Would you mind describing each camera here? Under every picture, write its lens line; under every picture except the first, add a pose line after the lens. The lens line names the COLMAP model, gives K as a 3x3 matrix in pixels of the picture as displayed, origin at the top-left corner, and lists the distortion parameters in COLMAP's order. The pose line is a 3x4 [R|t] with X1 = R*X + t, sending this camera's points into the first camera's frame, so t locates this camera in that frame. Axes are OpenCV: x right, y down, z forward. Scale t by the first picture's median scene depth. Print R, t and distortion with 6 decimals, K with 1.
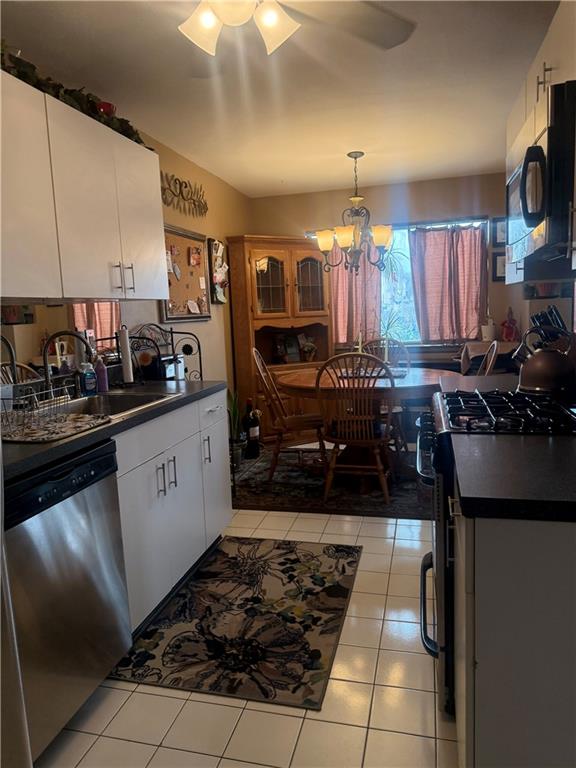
lens RADIAL K [[554.8, 0, 288.0], [0, 554.8, 384.0], [0, 0, 1]] dist [0.021816, -0.007302]
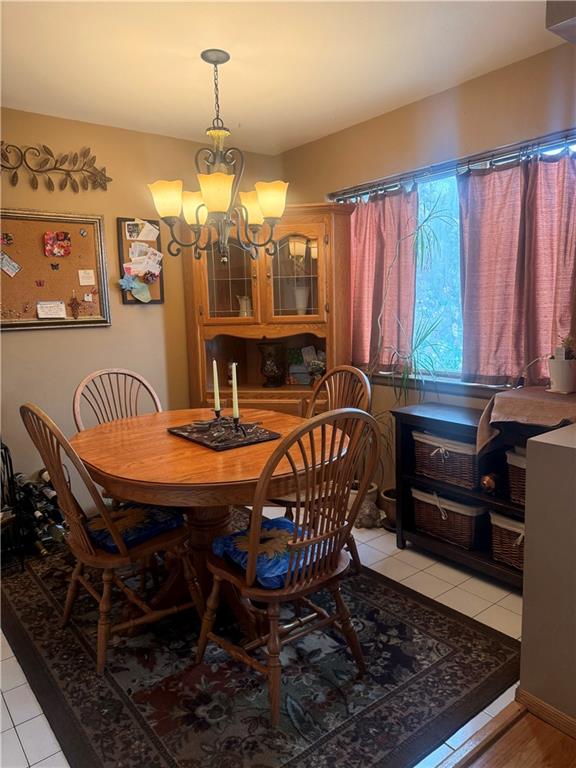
lens RADIAL K [[568.7, 0, 288.6], [0, 568.7, 375.8], [0, 0, 1]] dist [-0.017503, -0.005920]
pose [[0.790813, 0.094980, -0.604644, 0.469555], [-0.087387, 0.995287, 0.042051, -0.090254], [0.605788, 0.019583, 0.795385, 0.475046]]
